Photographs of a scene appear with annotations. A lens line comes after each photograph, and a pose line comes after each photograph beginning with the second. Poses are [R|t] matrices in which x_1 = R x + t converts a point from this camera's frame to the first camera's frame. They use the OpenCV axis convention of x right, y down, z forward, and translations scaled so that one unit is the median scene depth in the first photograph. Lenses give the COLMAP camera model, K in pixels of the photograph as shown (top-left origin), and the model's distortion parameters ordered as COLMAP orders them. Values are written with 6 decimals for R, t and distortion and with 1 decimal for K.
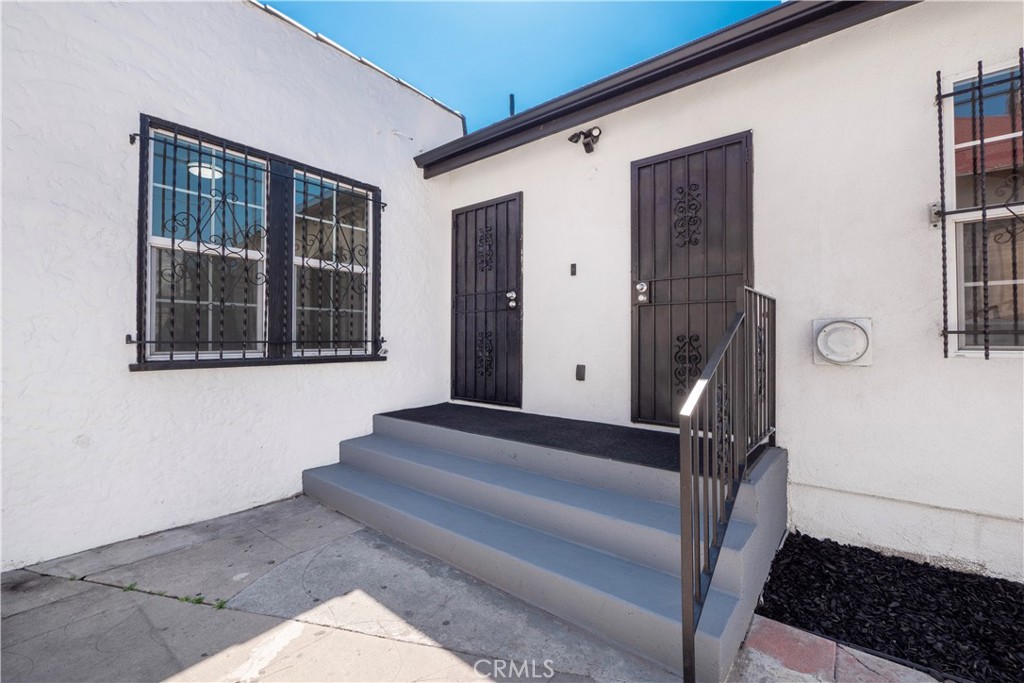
lens RADIAL K [[435.0, 0, 484.0], [0, 435.0, 333.6], [0, 0, 1]] dist [-0.004539, -0.000313]
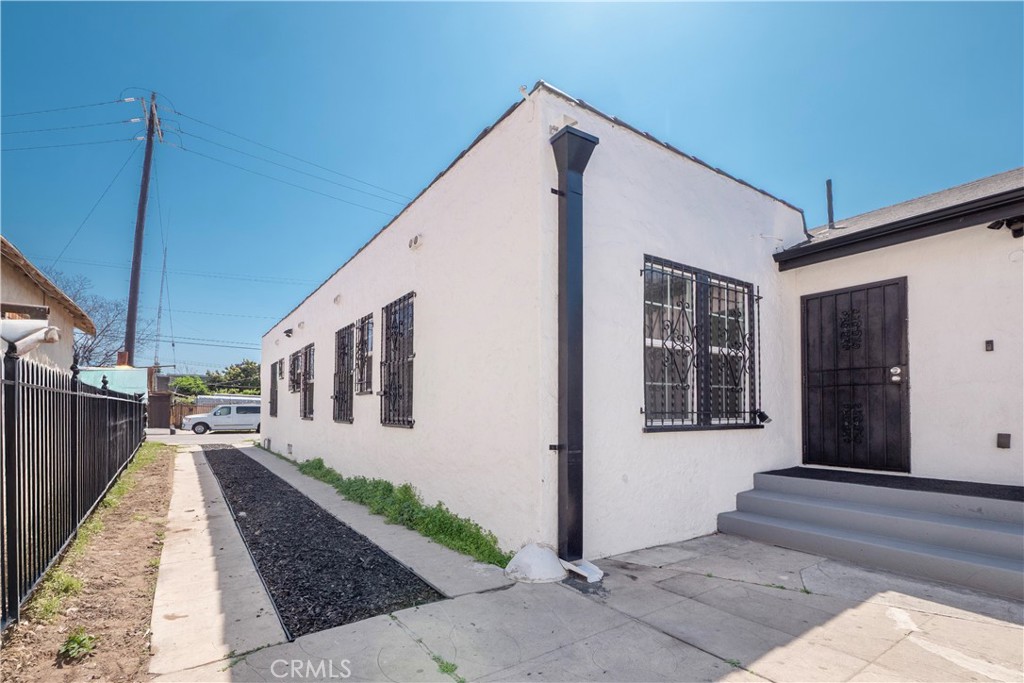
lens RADIAL K [[435.0, 0, 489.8], [0, 435.0, 406.1], [0, 0, 1]] dist [-0.004539, -0.000313]
pose [[0.962567, -0.002647, -0.271032, -0.731305], [0.003052, 0.999995, 0.001071, -0.002889], [0.271028, -0.001858, 0.962570, -0.396392]]
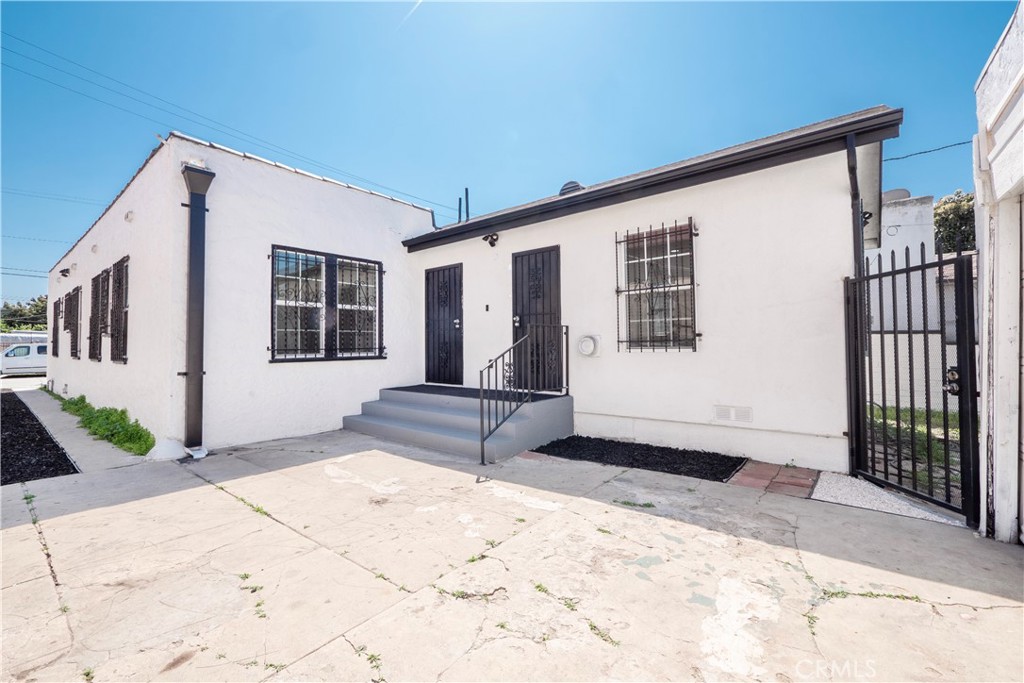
lens RADIAL K [[435.0, 0, 474.3], [0, 435.0, 338.7], [0, 0, 1]] dist [-0.004539, -0.000313]
pose [[0.999527, -0.012104, -0.028254, 0.213336], [0.012011, 0.999922, -0.003445, -0.012300], [0.028293, 0.003104, 0.999595, -0.888035]]
